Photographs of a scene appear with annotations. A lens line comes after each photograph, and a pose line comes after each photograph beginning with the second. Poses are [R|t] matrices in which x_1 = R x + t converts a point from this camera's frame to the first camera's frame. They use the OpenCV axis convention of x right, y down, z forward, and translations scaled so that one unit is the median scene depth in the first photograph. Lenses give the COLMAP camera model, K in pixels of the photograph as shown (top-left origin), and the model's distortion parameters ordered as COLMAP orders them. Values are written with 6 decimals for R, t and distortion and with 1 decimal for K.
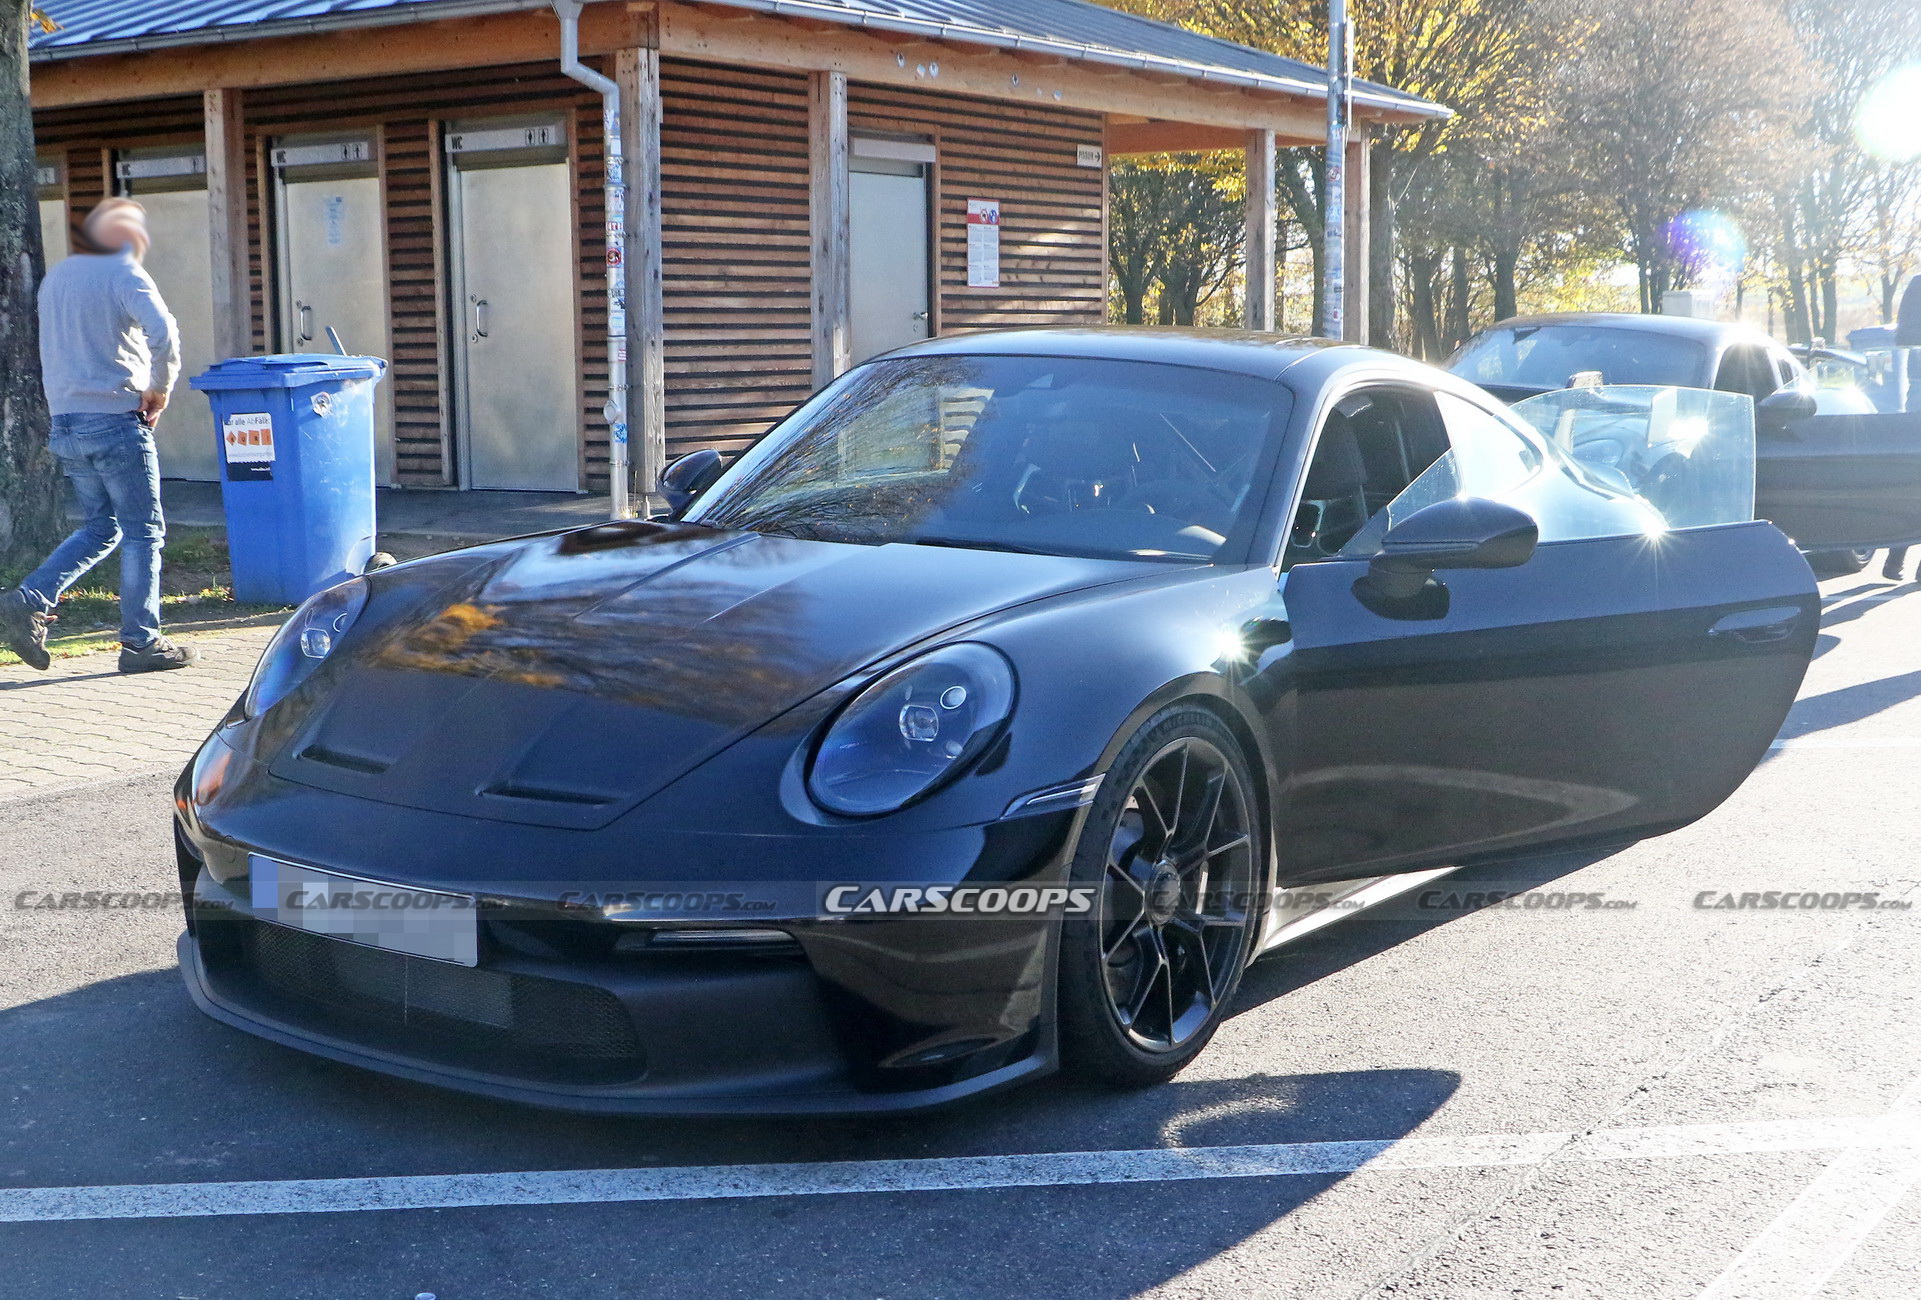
lens RADIAL K [[2563.3, 0, 913.5], [0, 2563.3, 728.1], [0, 0, 1]] dist [-0.139080, 0.260059]
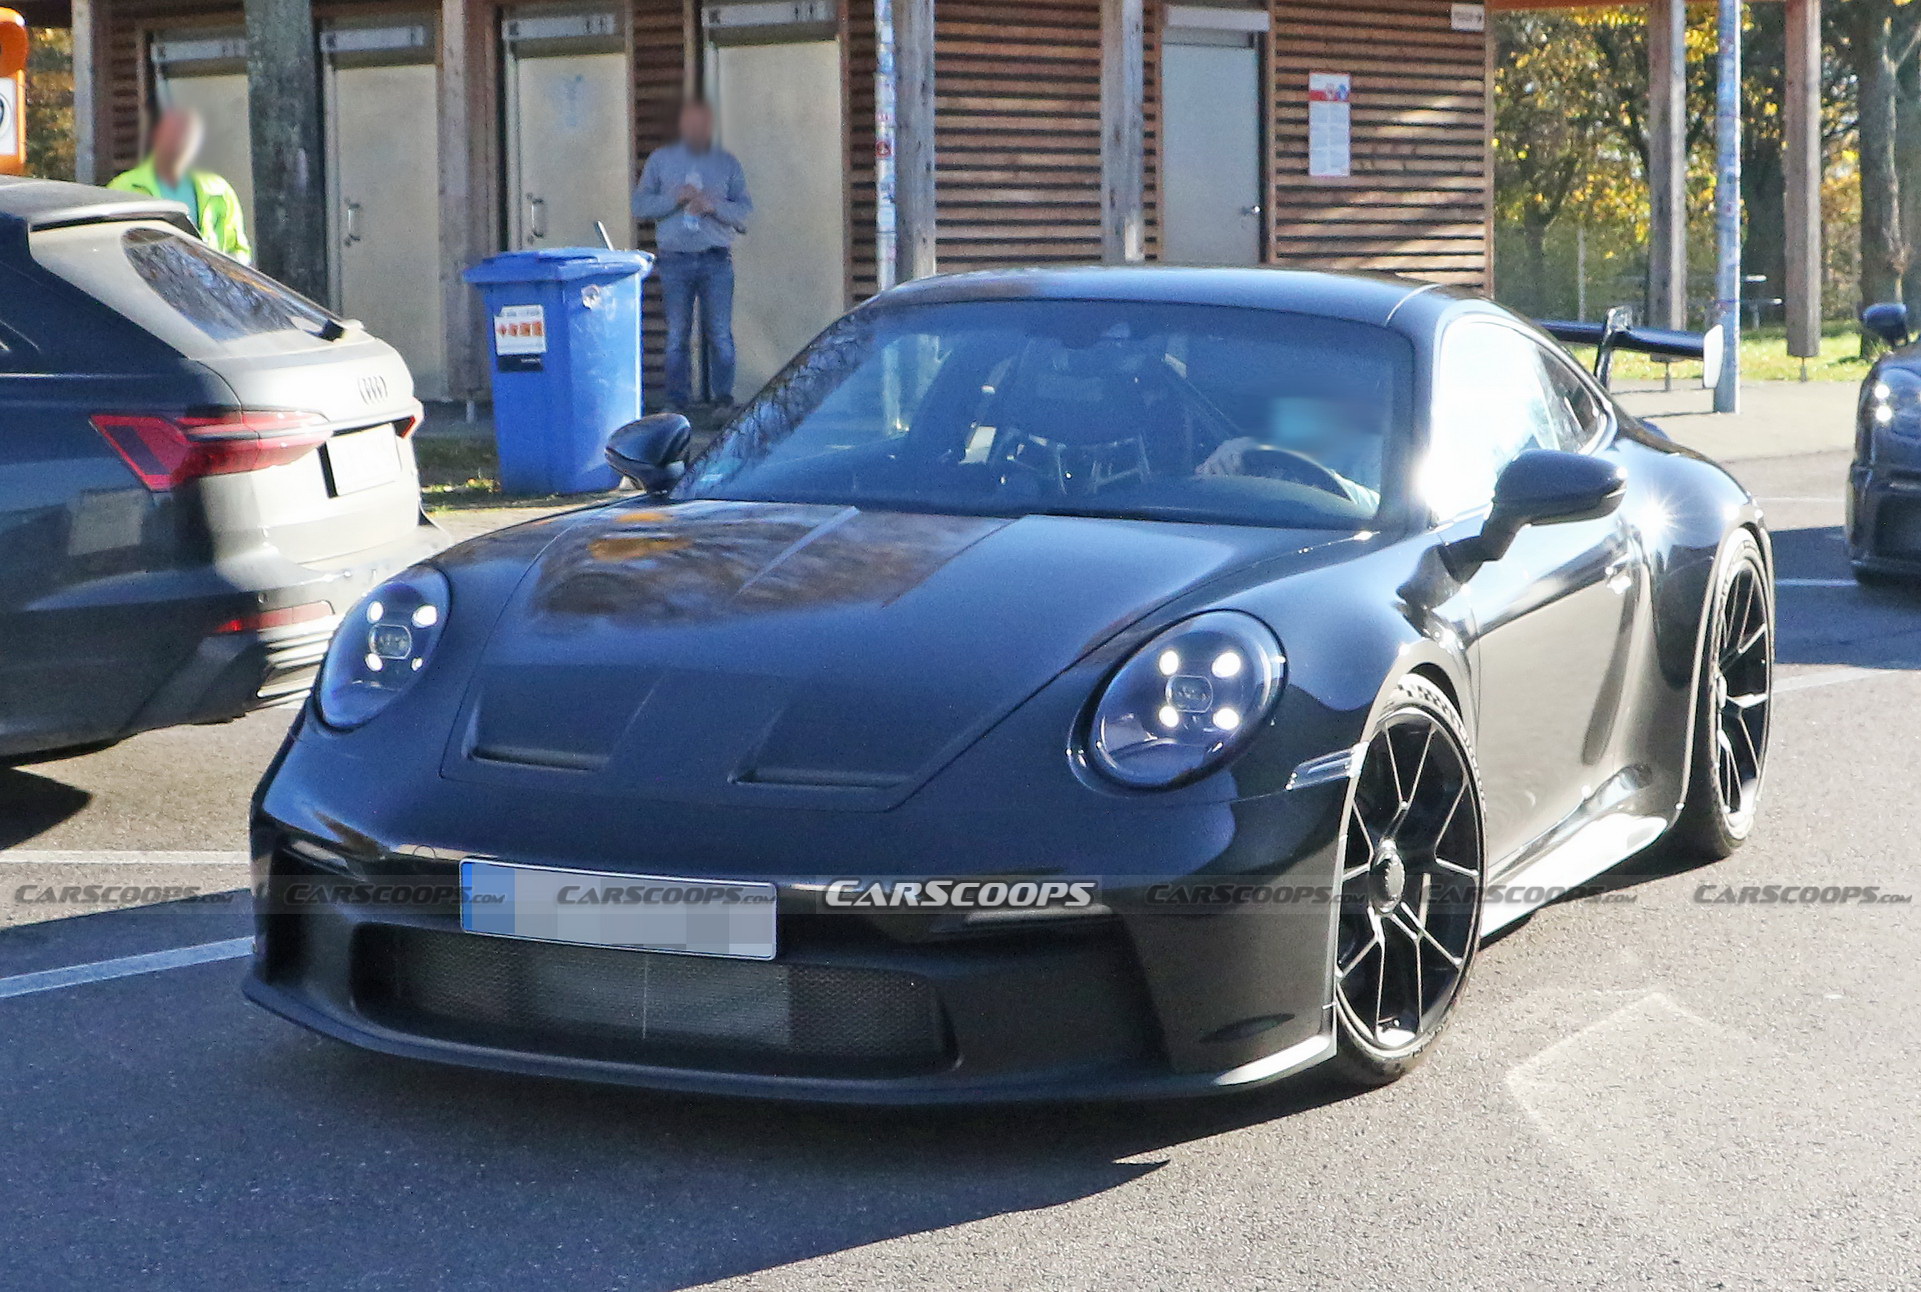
lens RADIAL K [[4423.6, 0, 960.5], [0, 4423.6, 646.0], [0, 0, 1]] dist [-0.156443, 0.107522]
pose [[0.994180, 0.008467, -0.107398, 0.074246], [-0.014991, 0.998081, -0.060085, 0.081829], [0.106683, 0.061346, 0.992399, -0.515157]]
